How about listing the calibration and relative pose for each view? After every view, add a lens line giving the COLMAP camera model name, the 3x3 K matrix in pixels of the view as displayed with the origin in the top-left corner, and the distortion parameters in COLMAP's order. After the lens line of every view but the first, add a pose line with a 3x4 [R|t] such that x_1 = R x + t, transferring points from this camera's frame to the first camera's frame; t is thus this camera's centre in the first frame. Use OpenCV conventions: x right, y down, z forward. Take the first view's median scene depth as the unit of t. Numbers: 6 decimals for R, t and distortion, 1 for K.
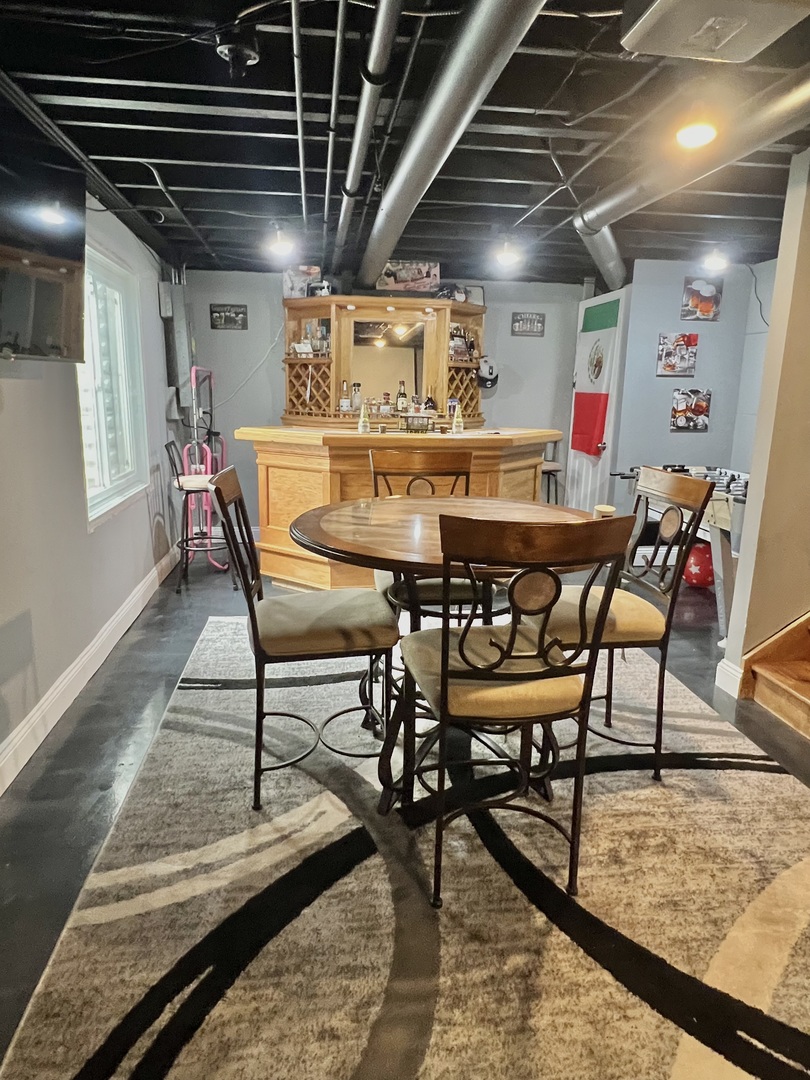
lens RADIAL K [[669.6, 0, 402.3], [0, 669.6, 539.9], [0, 0, 1]] dist [0.008097, 0.000683]
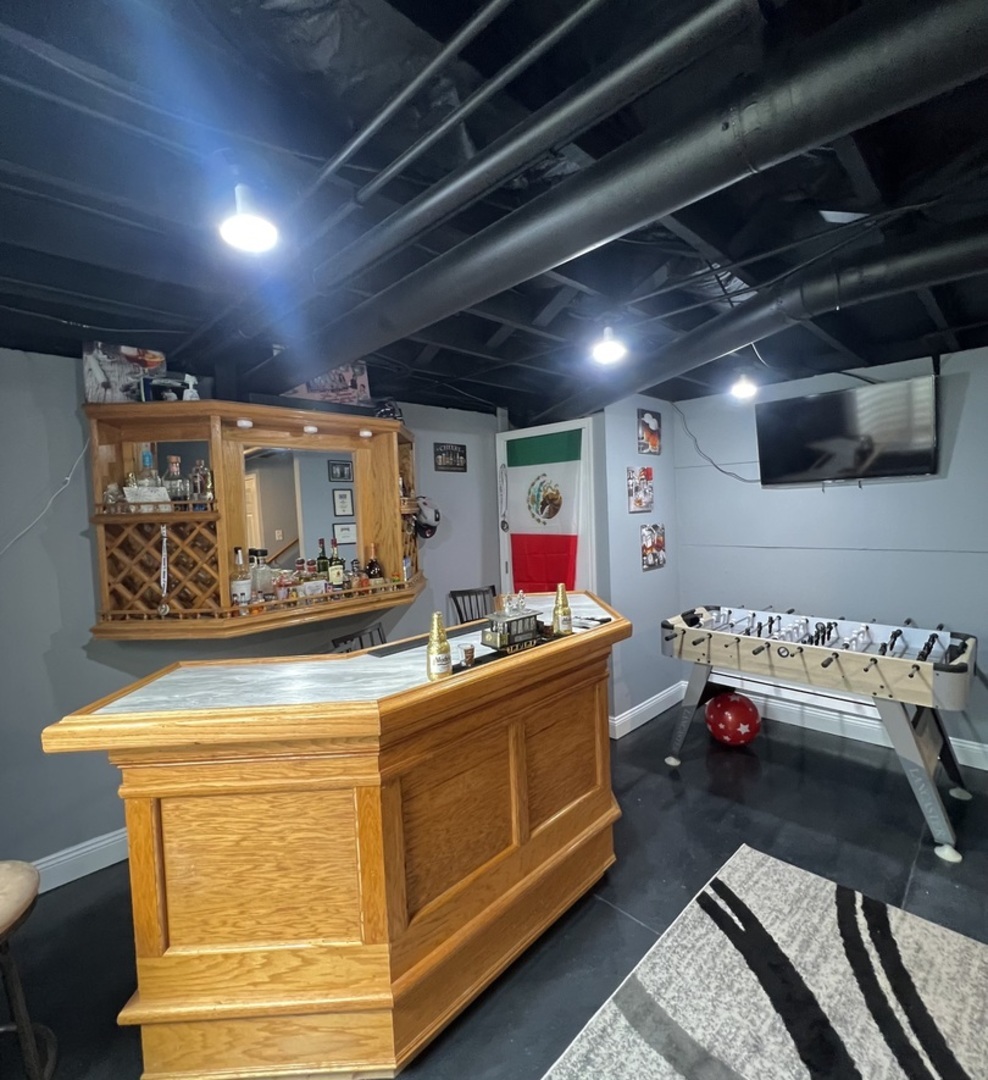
lens RADIAL K [[531.7, 0, 492.6], [0, 531.7, 538.2], [0, 0, 1]] dist [0.001337, 0.000426]
pose [[0.790044, -0.081757, 0.607574, -0.190266], [0.185051, 0.976642, -0.109208, -0.159349], [-0.584453, 0.198711, 0.786720, 0.528066]]
